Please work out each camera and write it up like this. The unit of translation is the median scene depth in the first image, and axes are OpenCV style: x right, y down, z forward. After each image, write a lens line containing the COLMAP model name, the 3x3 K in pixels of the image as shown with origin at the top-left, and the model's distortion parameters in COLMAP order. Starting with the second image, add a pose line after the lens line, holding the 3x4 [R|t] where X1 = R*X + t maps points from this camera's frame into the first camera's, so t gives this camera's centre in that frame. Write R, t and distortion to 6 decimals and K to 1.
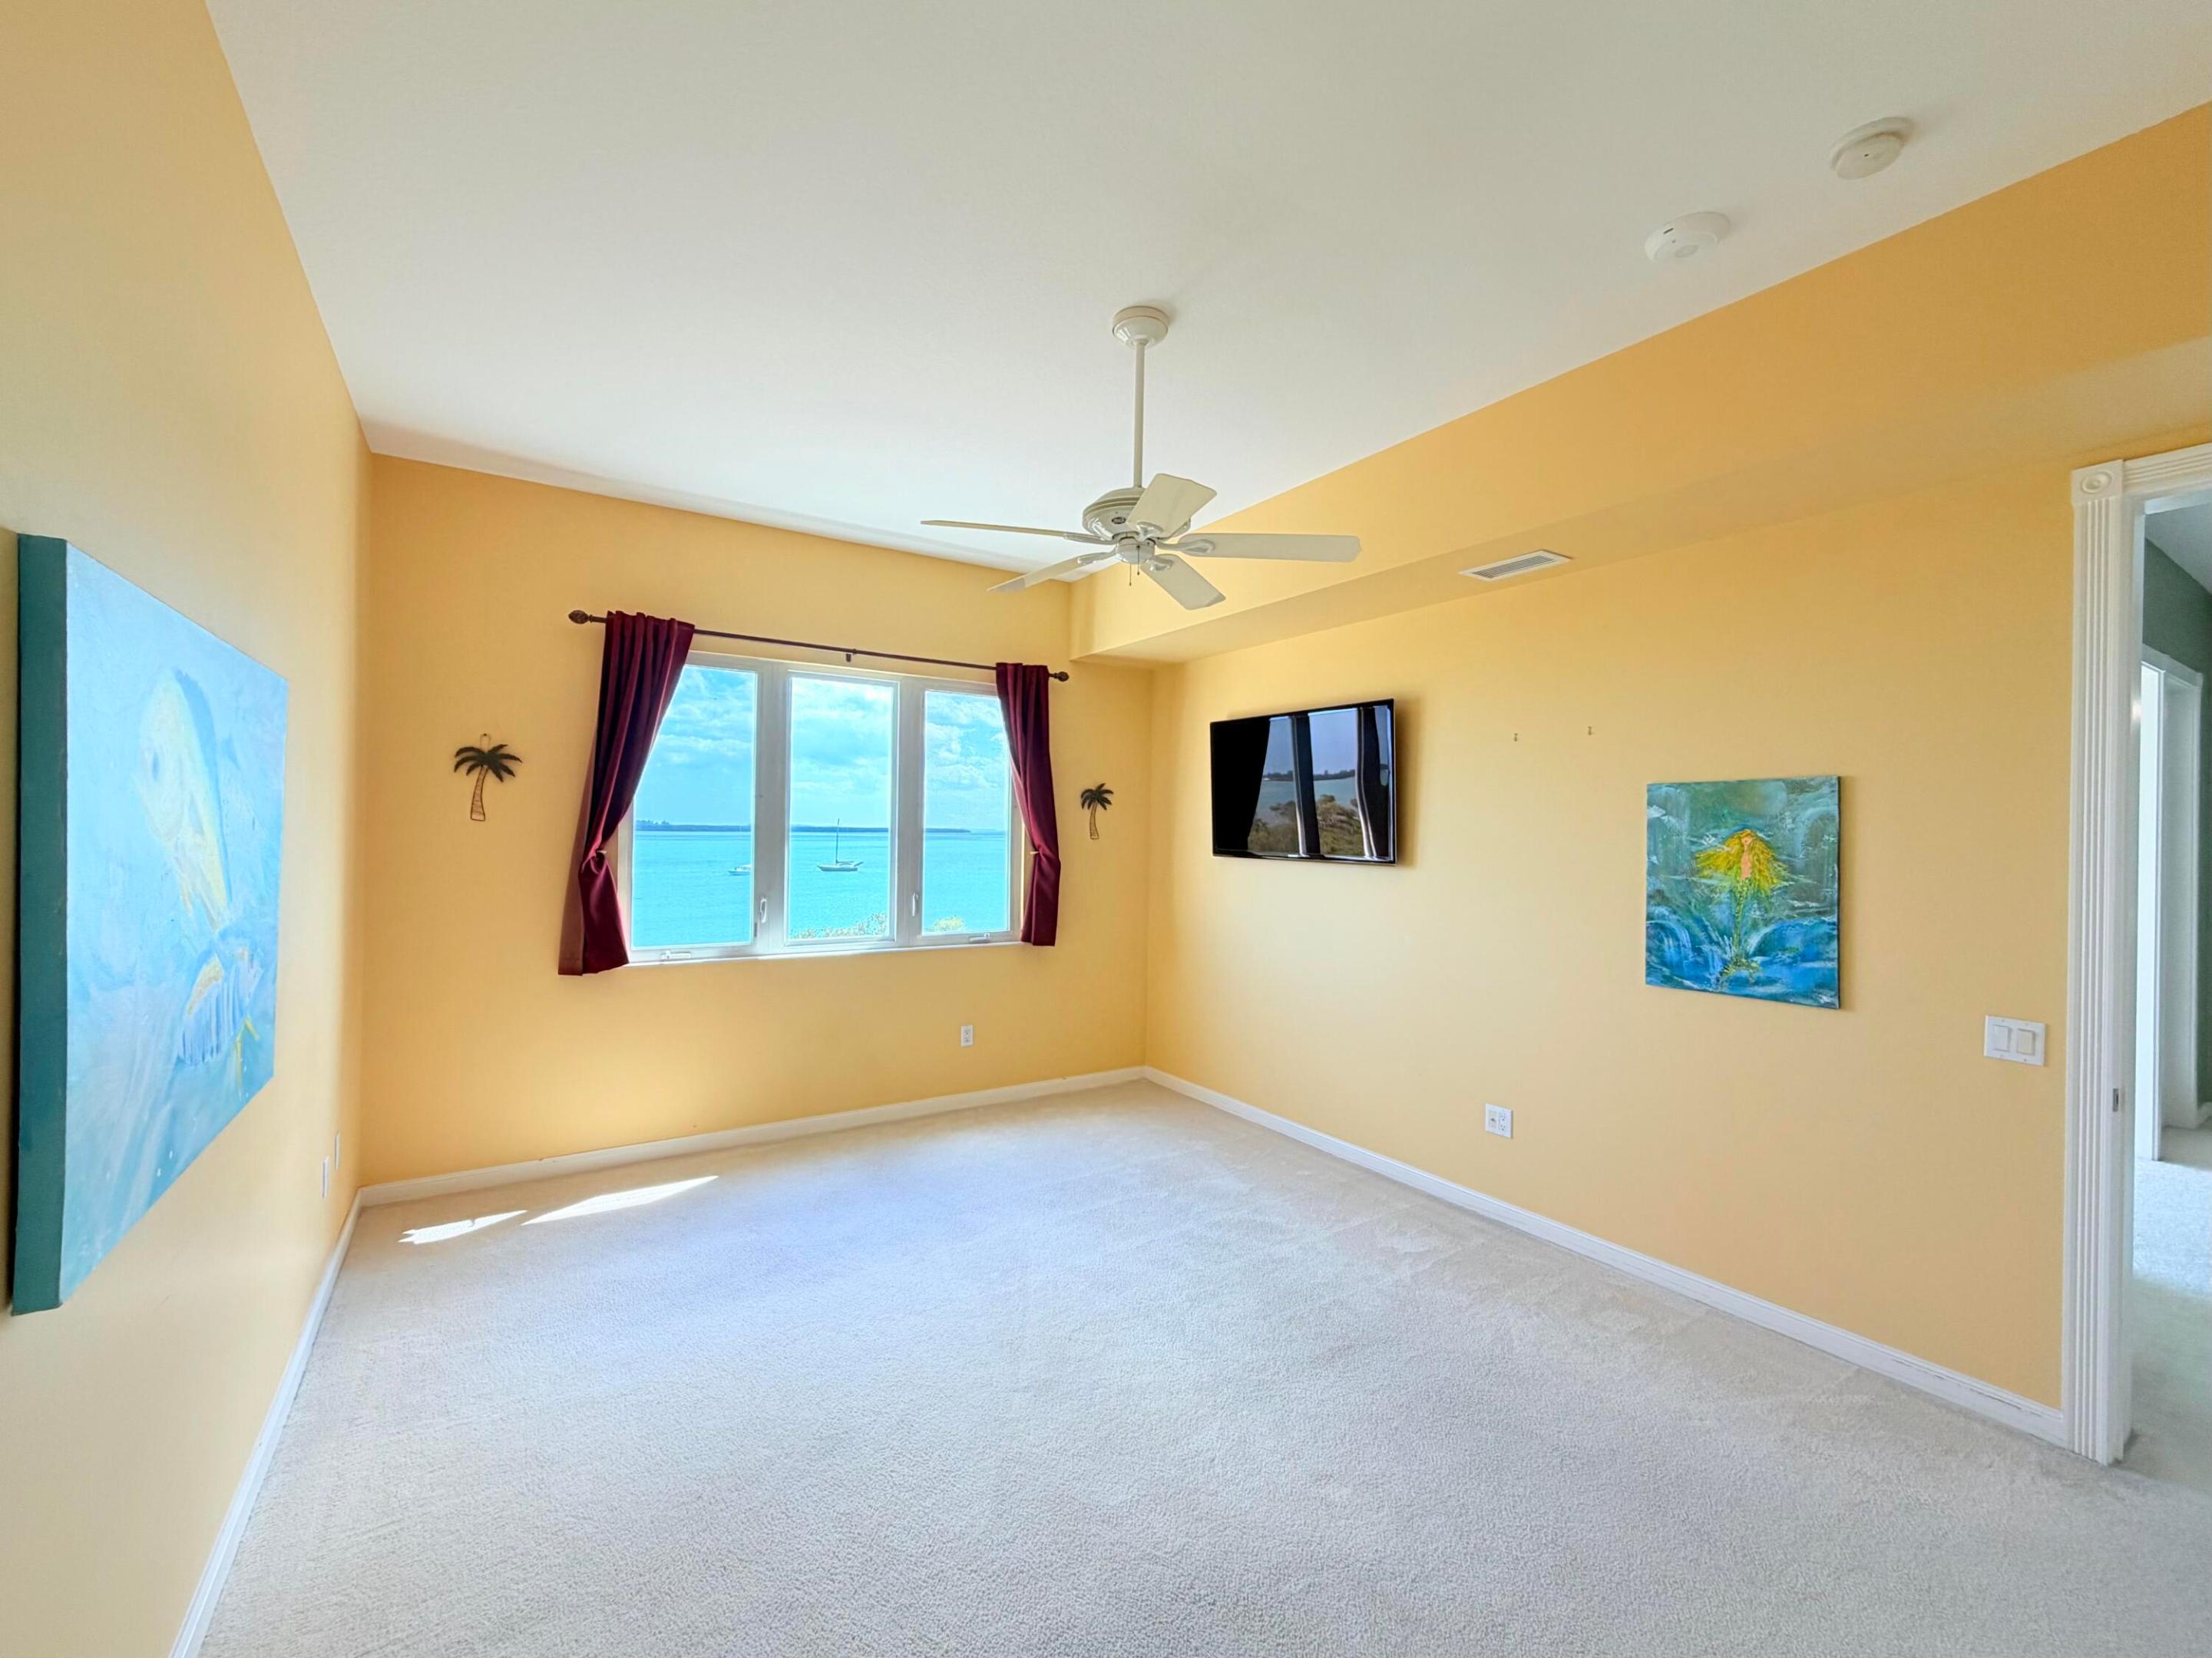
lens RADIAL K [[926.8, 0, 1148.3], [0, 926.8, 817.7], [0, 0, 1]] dist [0.000775, 0.000002]
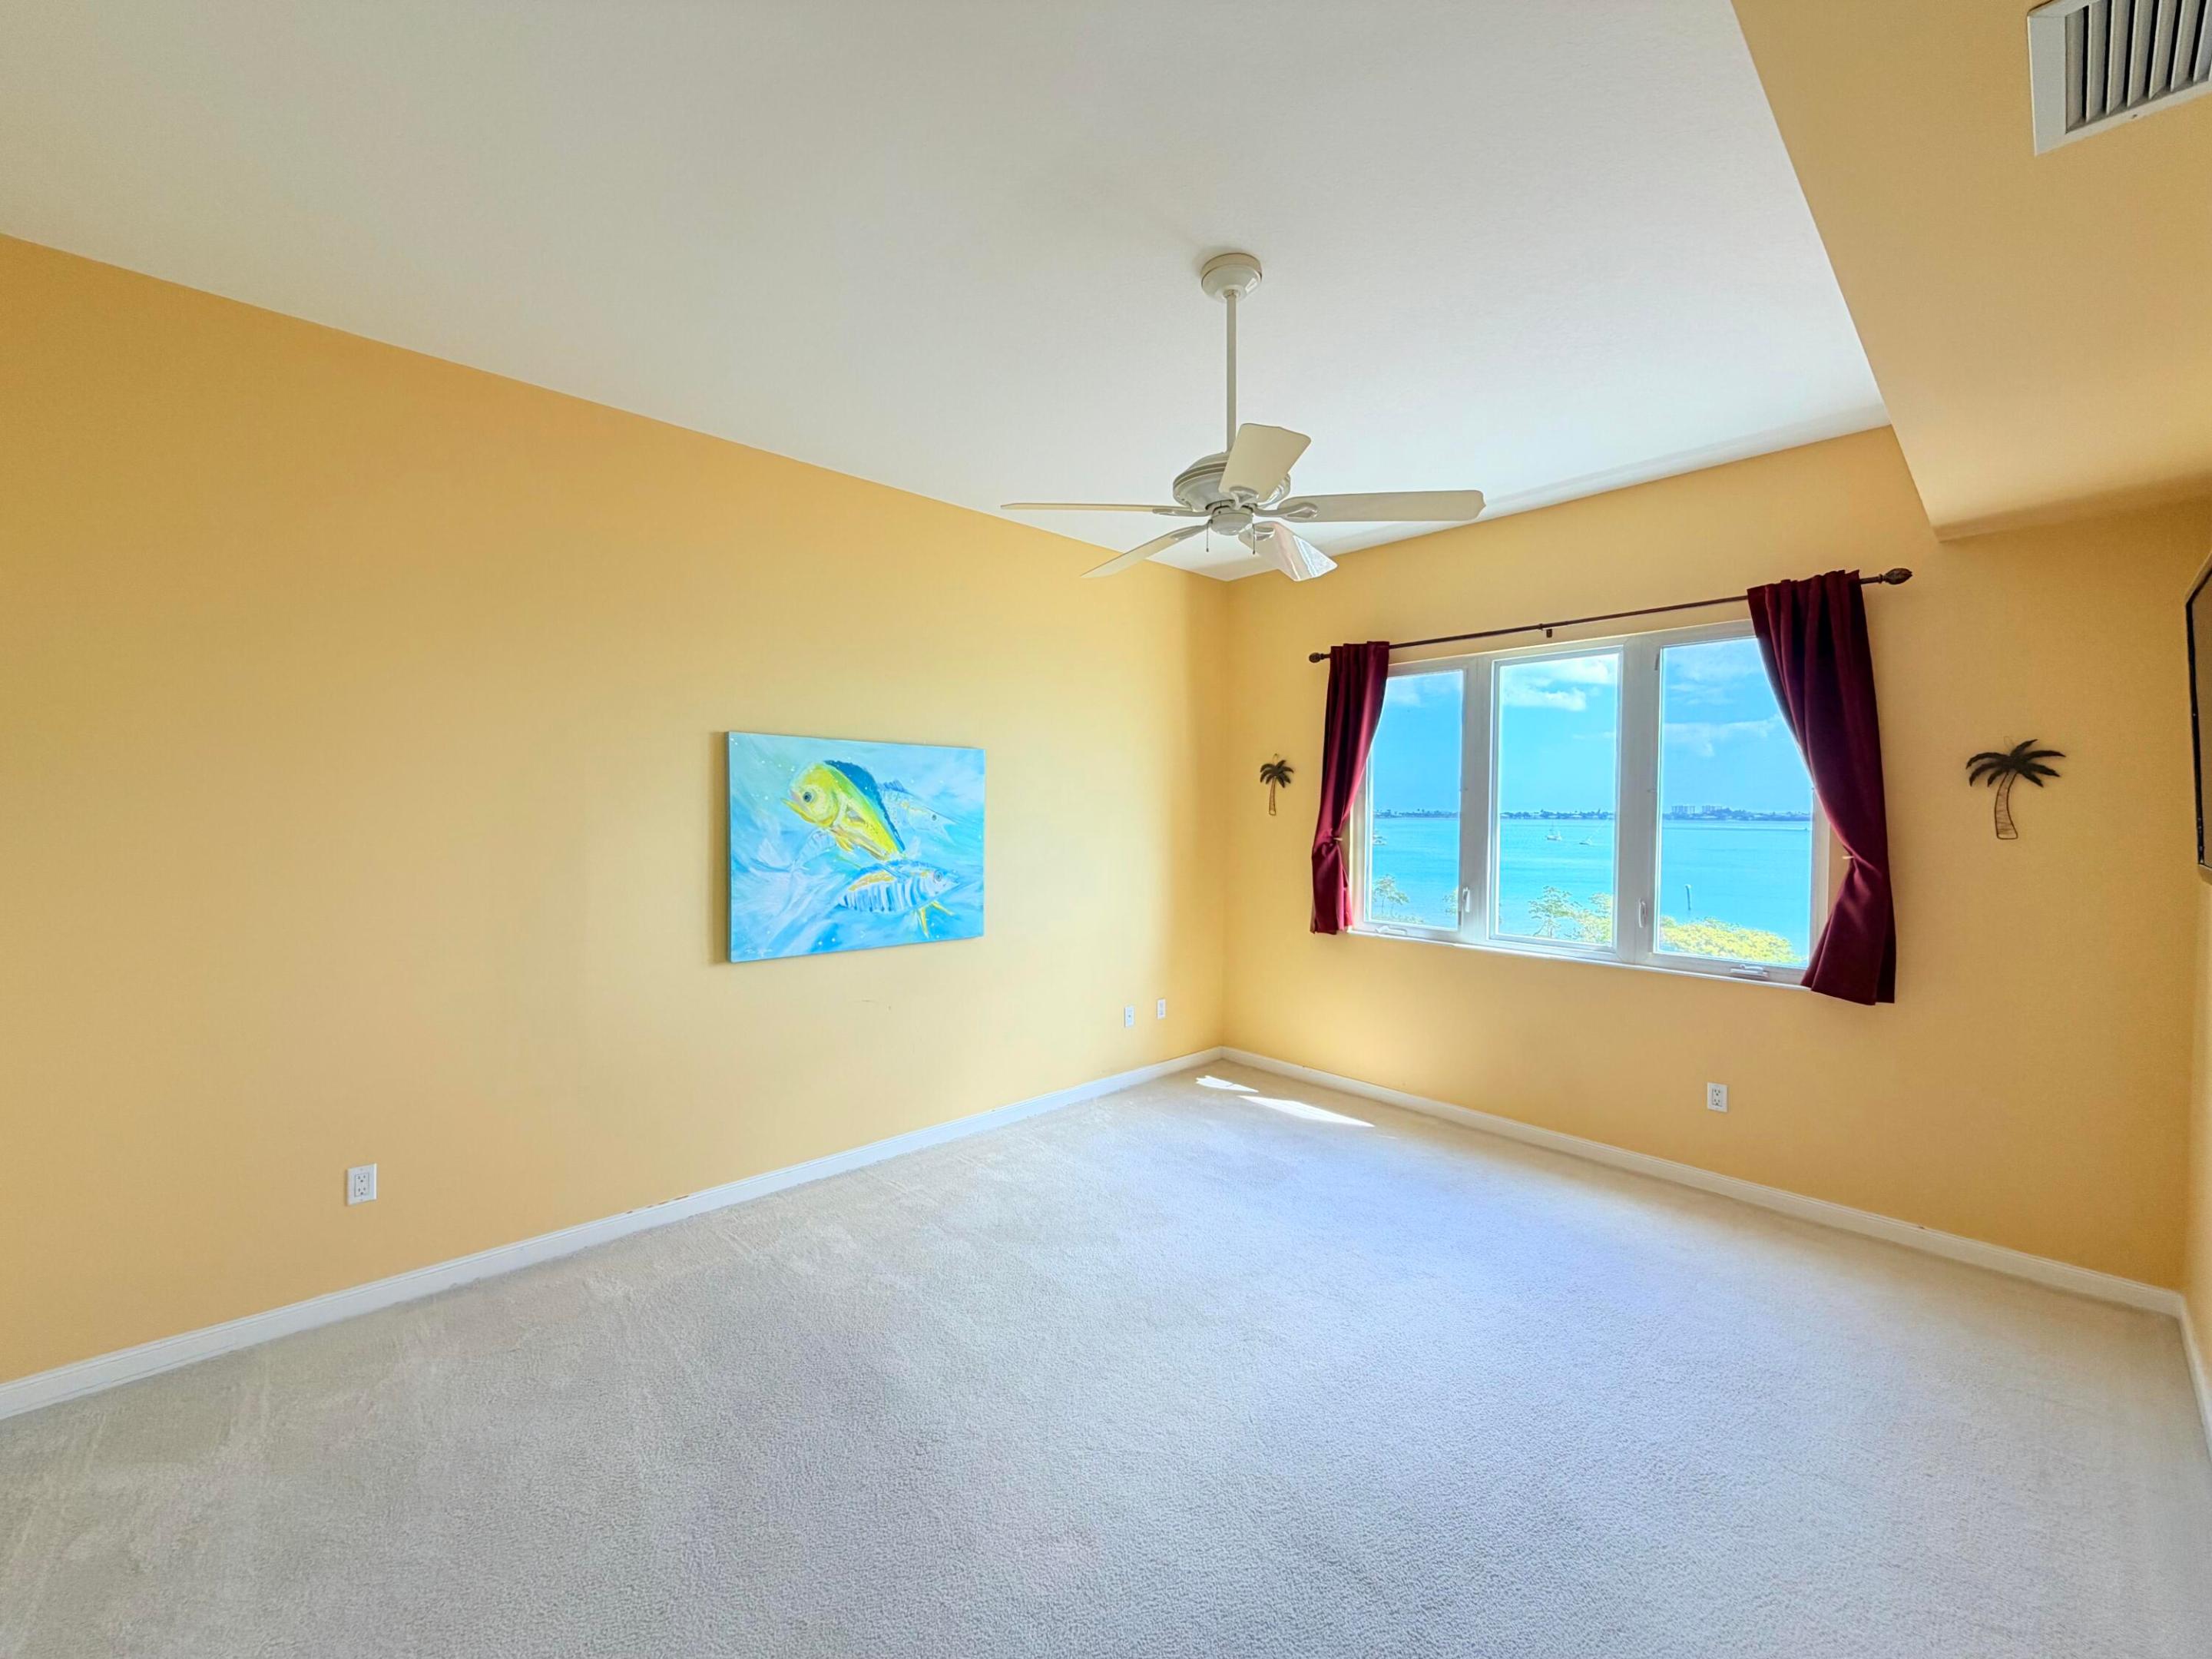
lens RADIAL K [[887.8, 0, 1088.2], [0, 887.8, 832.3], [0, 0, 1]] dist [0.003221, -0.000102]
pose [[0.138642, 0.004391, -0.990333, 0.501138], [0.001334, 0.999988, 0.004620, 0.019195], [0.990342, -0.001962, 0.138635, 0.446369]]
